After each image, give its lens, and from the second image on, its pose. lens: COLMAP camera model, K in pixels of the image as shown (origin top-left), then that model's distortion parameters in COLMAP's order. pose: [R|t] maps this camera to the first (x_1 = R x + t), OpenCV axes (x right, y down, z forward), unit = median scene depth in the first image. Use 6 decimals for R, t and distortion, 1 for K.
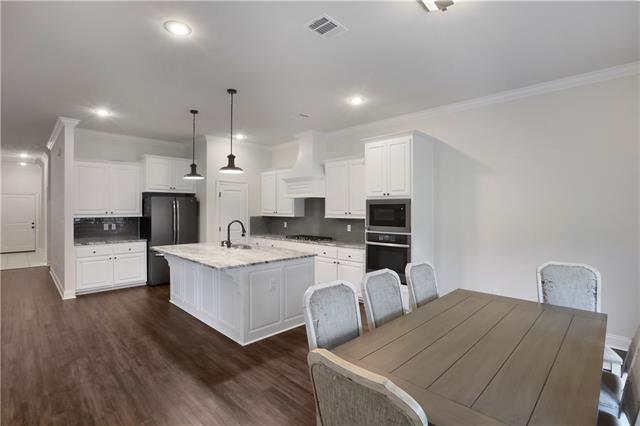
lens RADIAL K [[307.6, 0, 328.7], [0, 307.6, 196.7], [0, 0, 1]] dist [-0.003272, -0.000954]
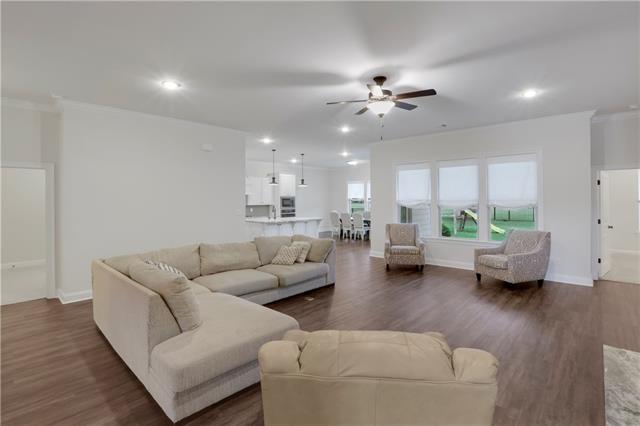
lens RADIAL K [[307.6, 0, 328.7], [0, 307.6, 196.7], [0, 0, 1]] dist [-0.003272, -0.000954]
pose [[-0.048489, 0.007187, 0.998798, -2.578097], [-0.034646, 0.999360, -0.008873, 0.022705], [-0.998223, -0.035034, -0.048209, 0.820857]]
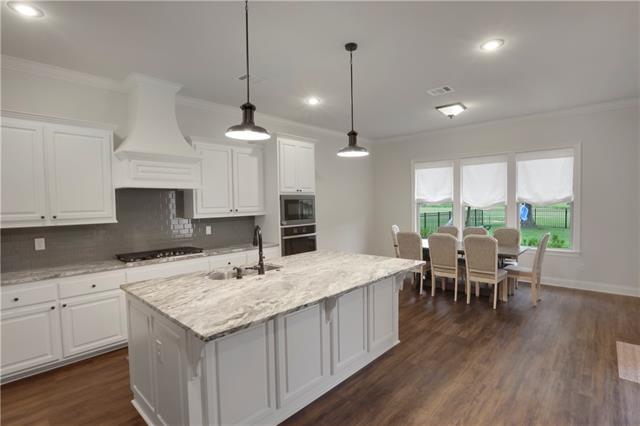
lens RADIAL K [[307.6, 0, 328.7], [0, 307.6, 196.7], [0, 0, 1]] dist [-0.003272, -0.000954]
pose [[-0.041773, 0.021009, 0.998906, -0.969650], [-0.021594, 0.999526, -0.021925, 0.037918], [-0.998894, -0.022487, -0.041300, 0.984282]]
